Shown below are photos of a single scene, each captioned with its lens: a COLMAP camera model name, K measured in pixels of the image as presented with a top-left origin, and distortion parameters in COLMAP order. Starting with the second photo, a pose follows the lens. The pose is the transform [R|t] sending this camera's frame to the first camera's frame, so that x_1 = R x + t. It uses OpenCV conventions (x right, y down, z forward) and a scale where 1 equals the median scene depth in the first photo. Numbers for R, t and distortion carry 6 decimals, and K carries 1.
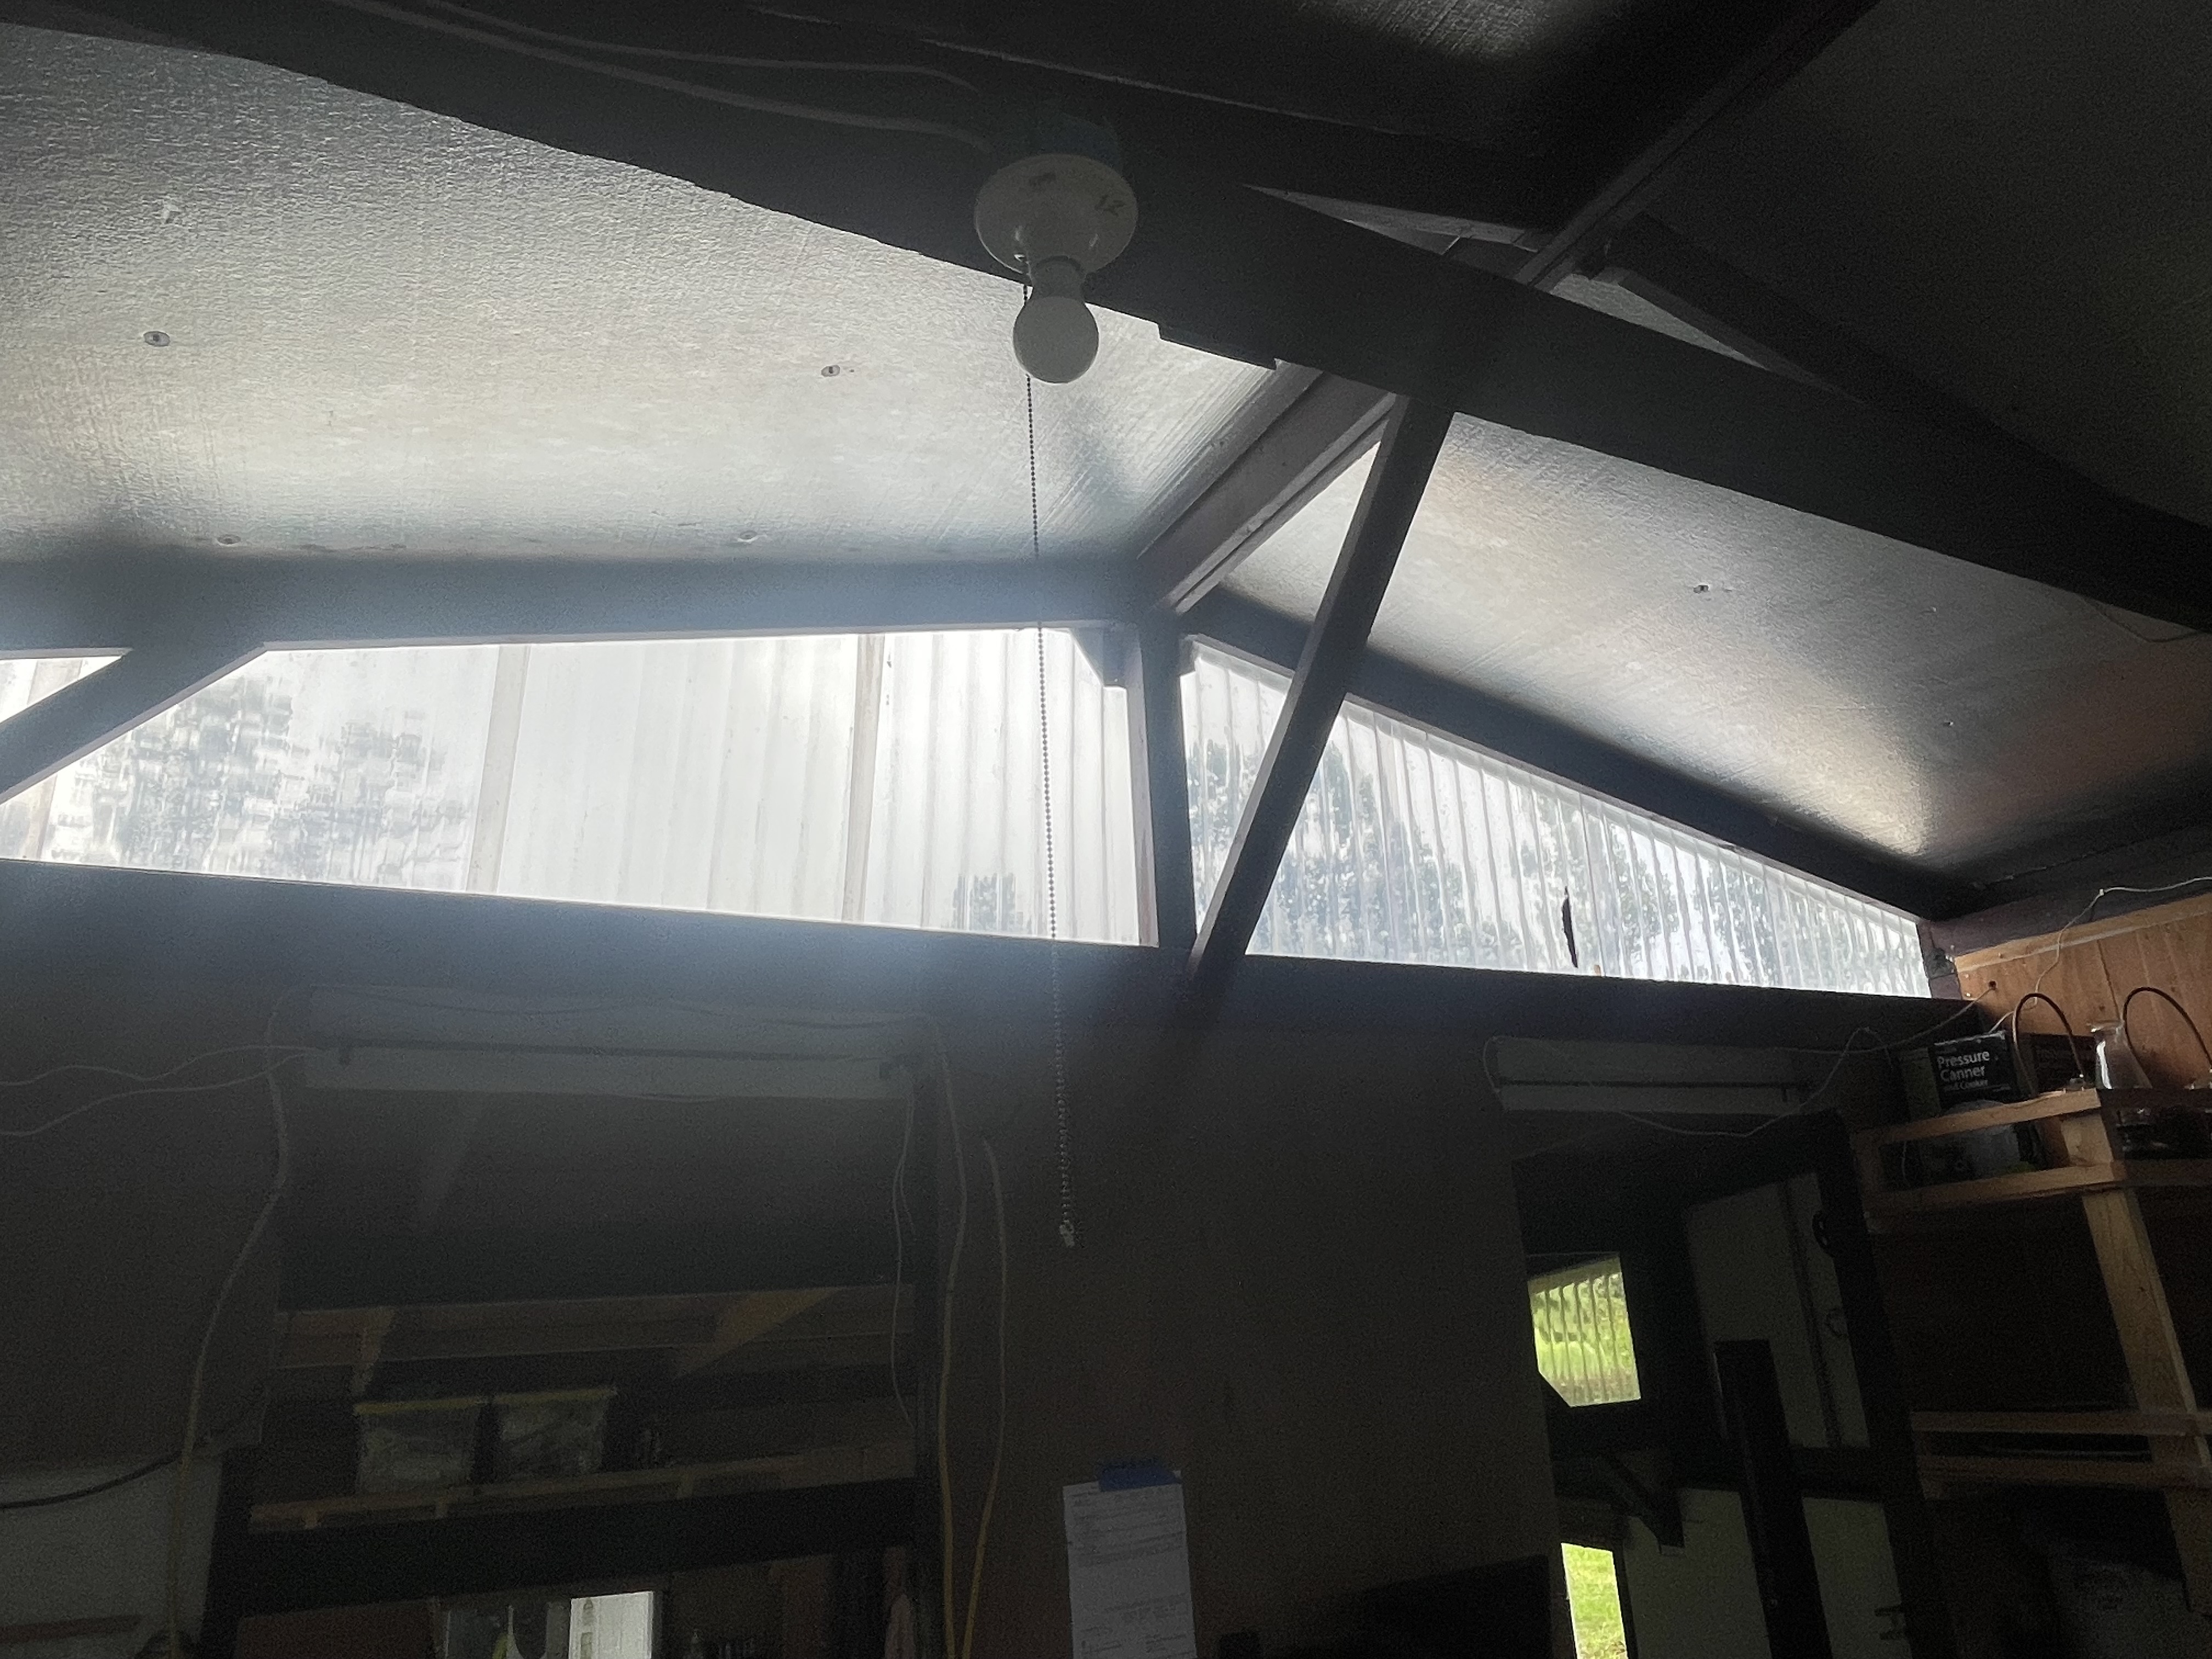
lens RADIAL K [[1466.8, 0, 1097.9], [0, 1466.8, 816.4], [0, 0, 1]] dist [0.002237, -0.004737]
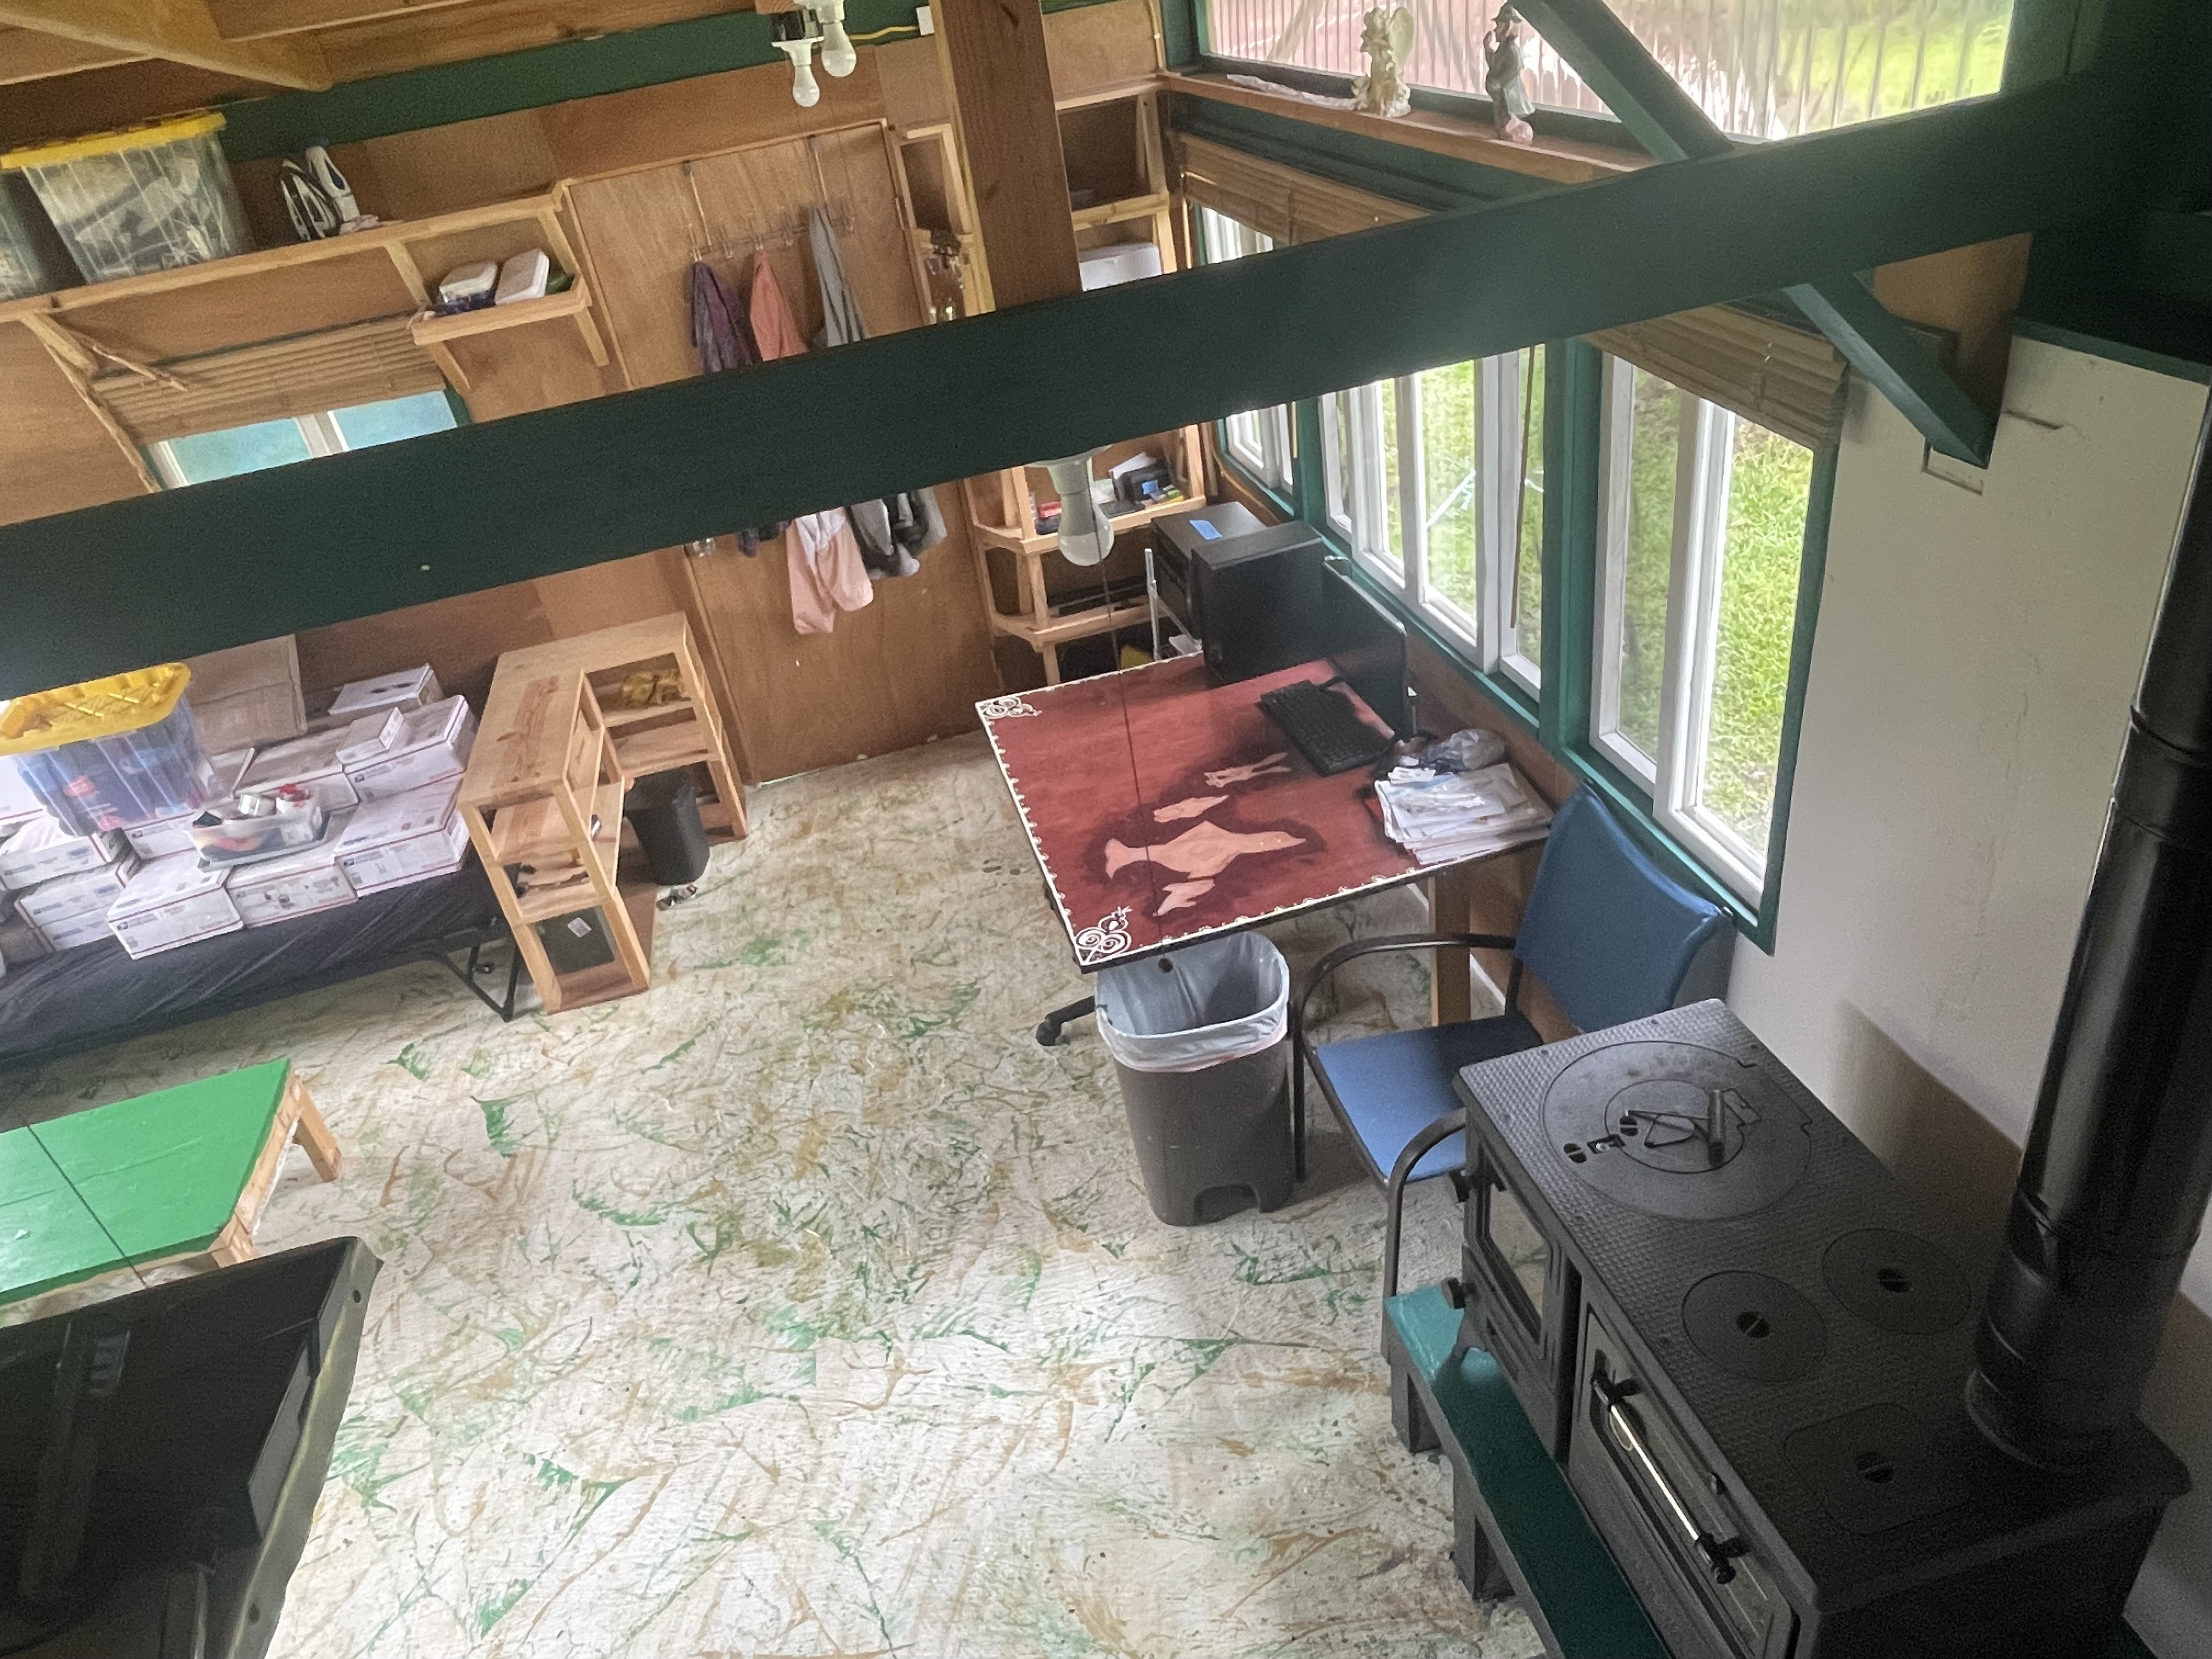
lens RADIAL K [[1466.8, 0, 1097.9], [0, 1466.8, 816.4], [0, 0, 1]] dist [0.002237, -0.004737]
pose [[0.968814, 0.044753, -0.243714, 0.260208], [0.167431, 0.606821, 0.777004, 0.199662], [0.182664, -0.793577, 0.580404, 0.631468]]
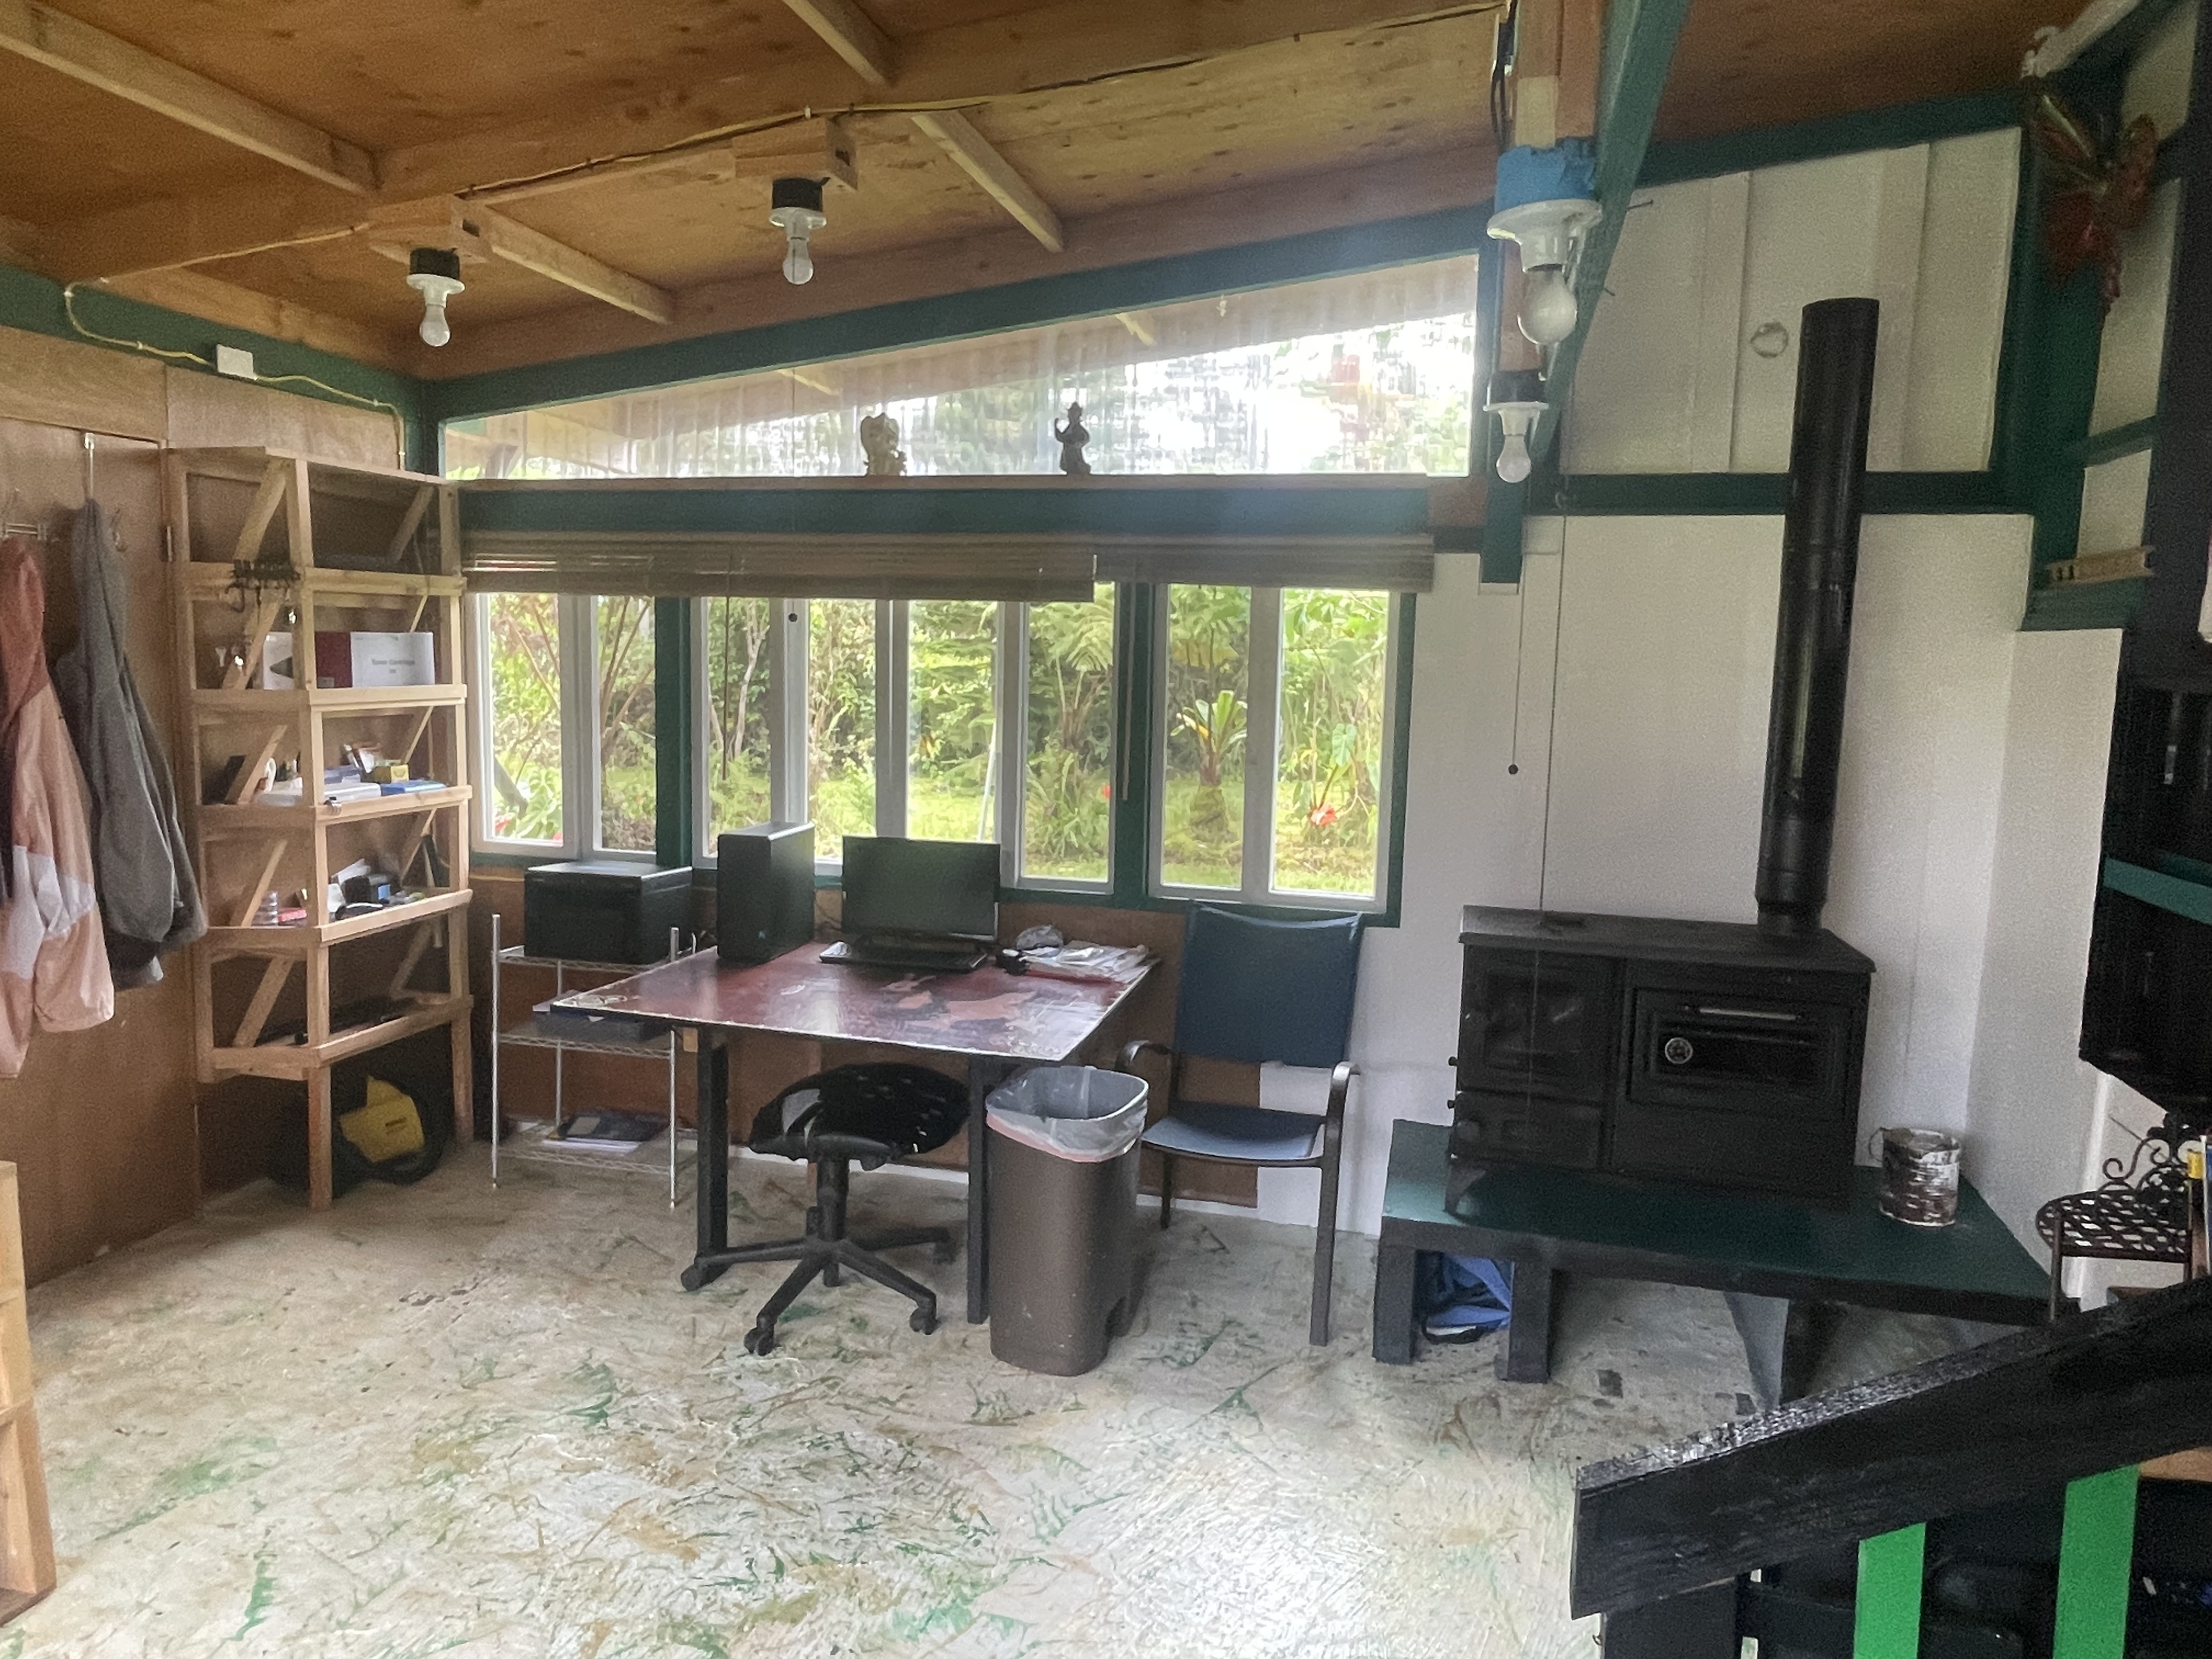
lens RADIAL K [[1457.9, 0, 1092.4], [0, 1457.9, 824.2], [0, 0, 1]] dist [0.001740, -0.002759]
pose [[0.665829, -0.020042, 0.745835, -0.392553], [-0.302747, 0.906388, 0.294628, 0.437734], [-0.681921, -0.421971, 0.597431, 0.584656]]
